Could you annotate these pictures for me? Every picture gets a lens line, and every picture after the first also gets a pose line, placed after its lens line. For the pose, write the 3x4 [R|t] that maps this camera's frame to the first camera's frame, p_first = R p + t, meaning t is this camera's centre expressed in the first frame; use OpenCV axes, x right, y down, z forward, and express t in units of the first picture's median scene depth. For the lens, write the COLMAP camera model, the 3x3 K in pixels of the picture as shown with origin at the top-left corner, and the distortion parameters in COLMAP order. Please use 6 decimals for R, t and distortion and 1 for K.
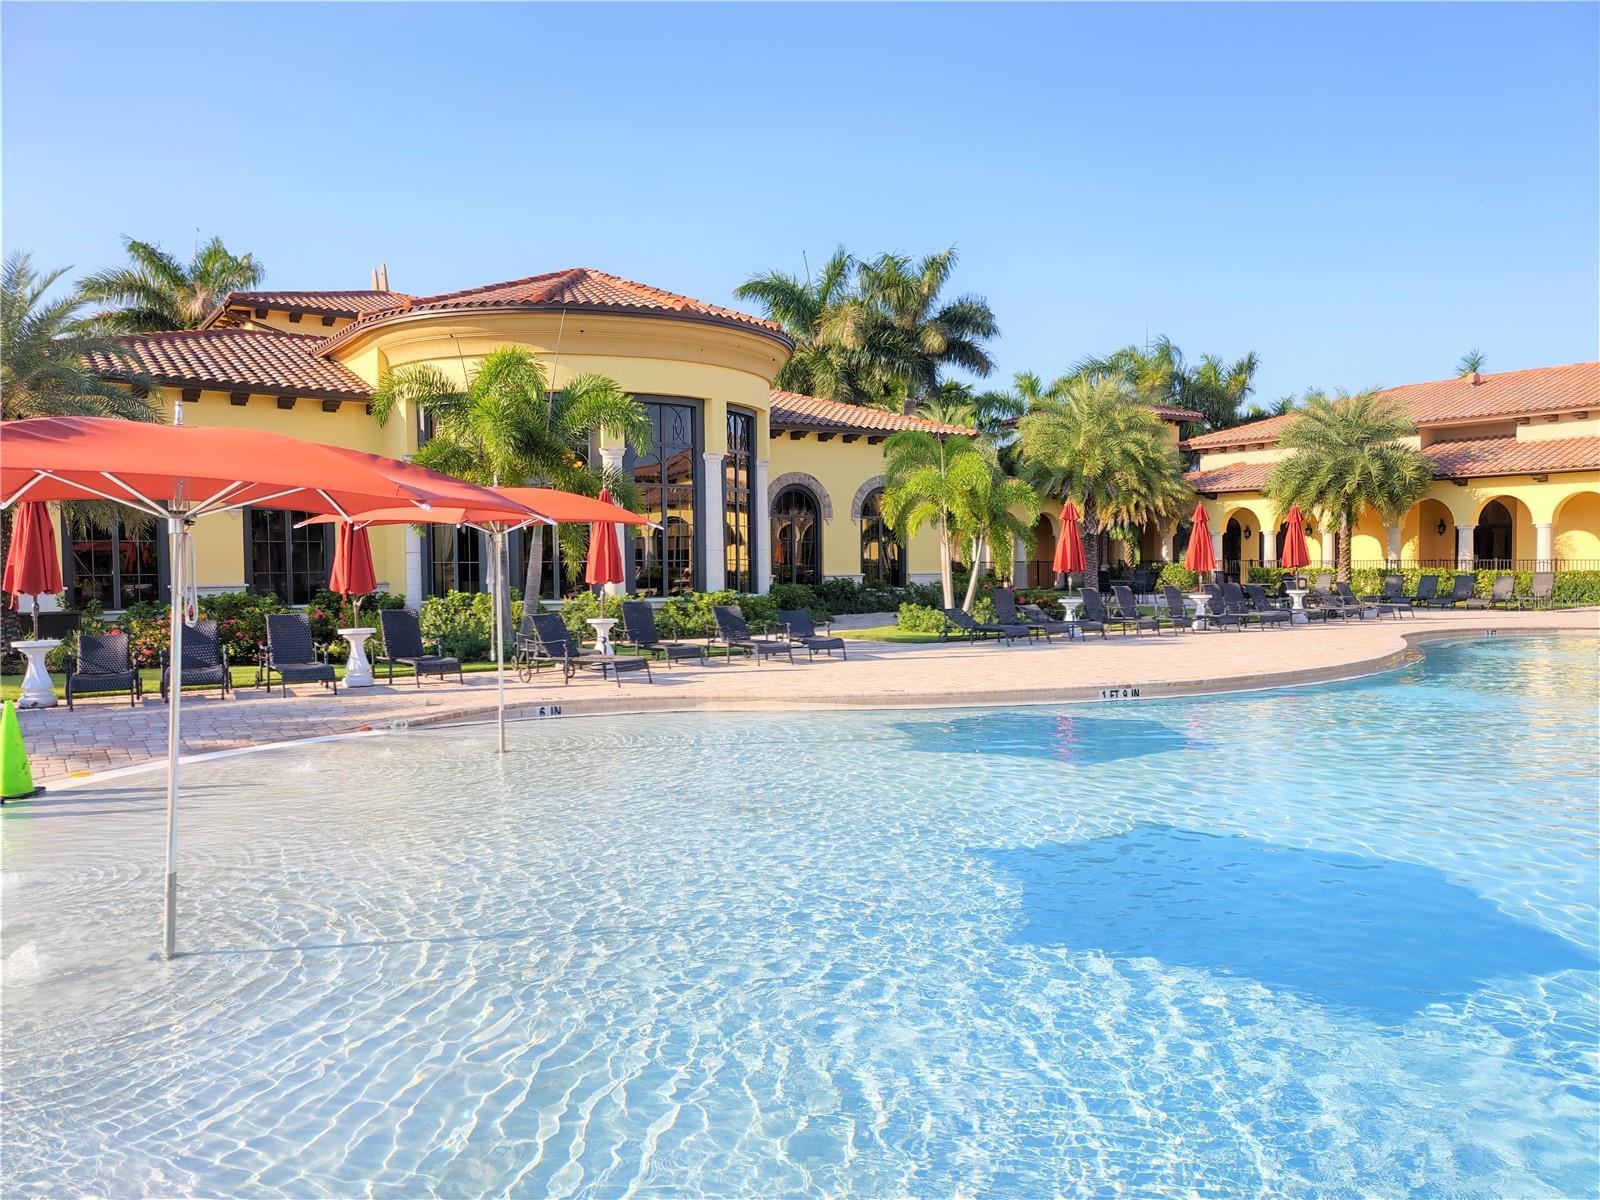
lens RADIAL K [[1059.4, 0, 800.0], [0, 1059.4, 600.0], [0, 0, 1]] dist [0.029452, -0.001291]
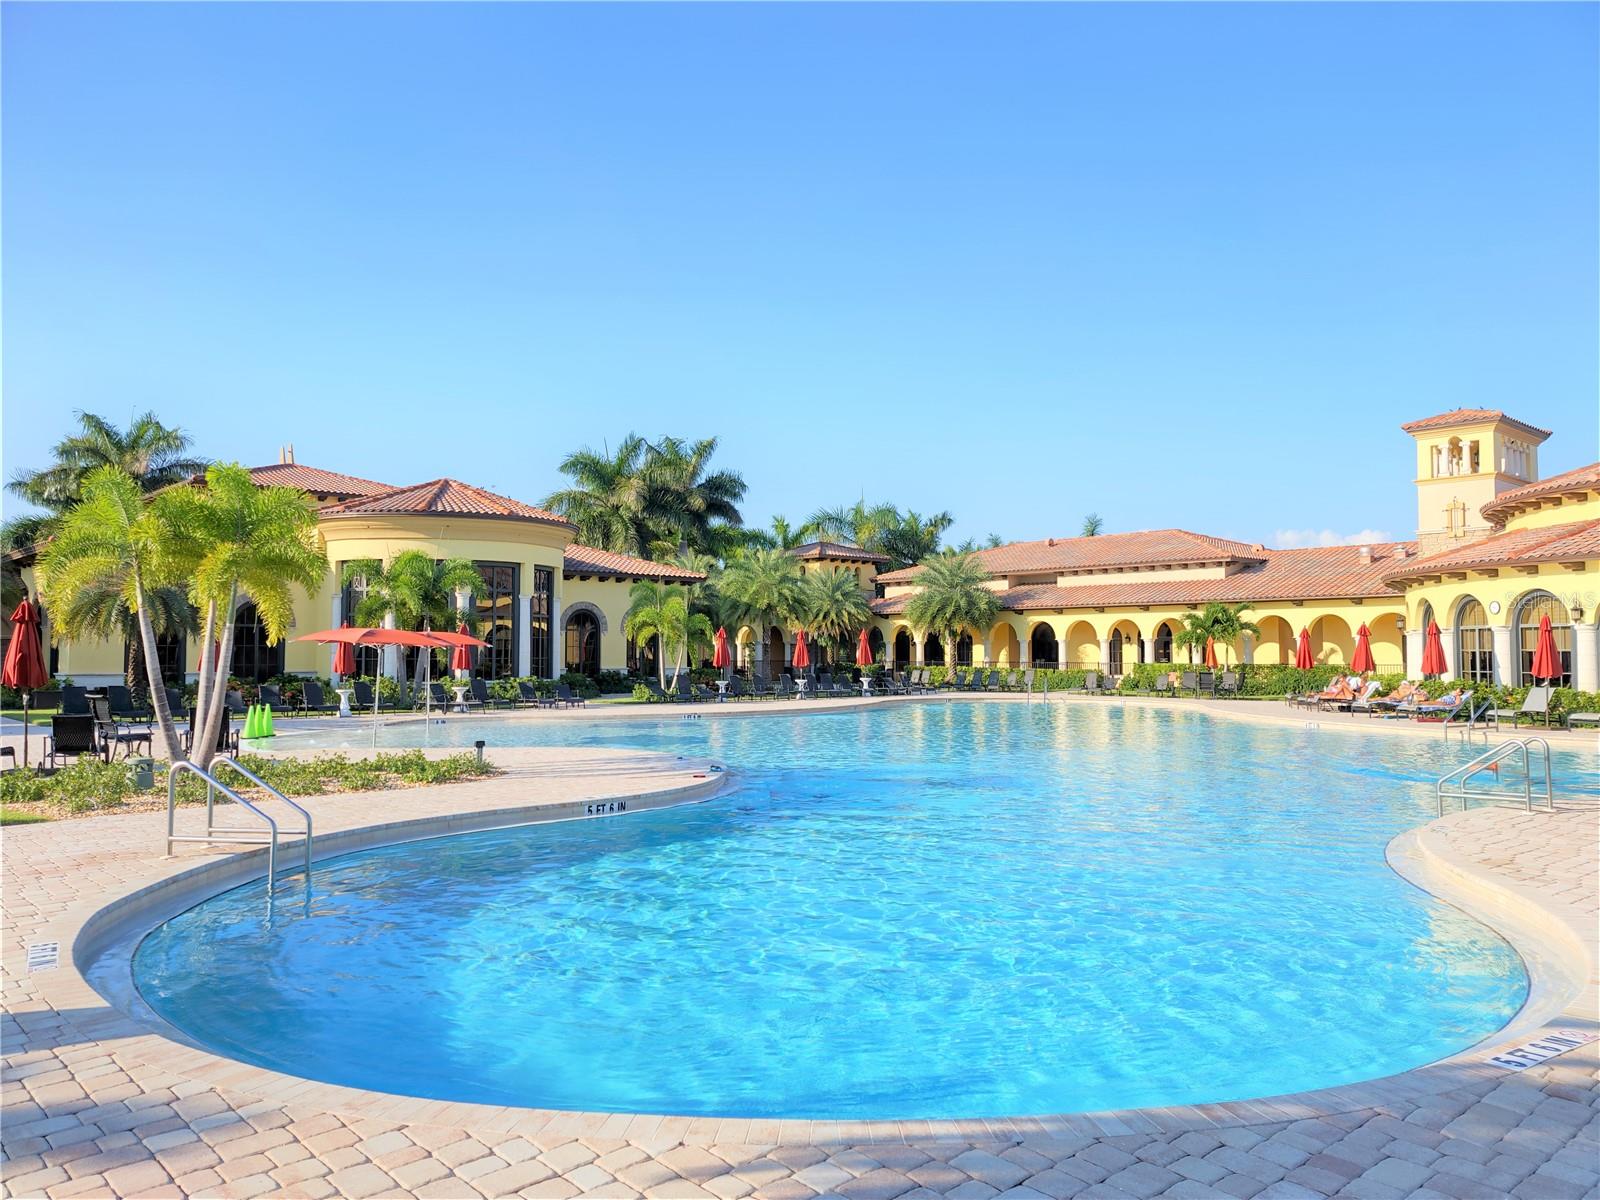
lens RADIAL K [[1059.4, 0, 800.0], [0, 1059.4, 600.0], [0, 0, 1]] dist [0.029452, -0.001291]
pose [[0.988547, 0.015141, 0.150153, 0.066098], [-0.000941, 0.995554, -0.094192, 0.019732], [-0.150912, 0.092972, 0.984166, -0.494867]]
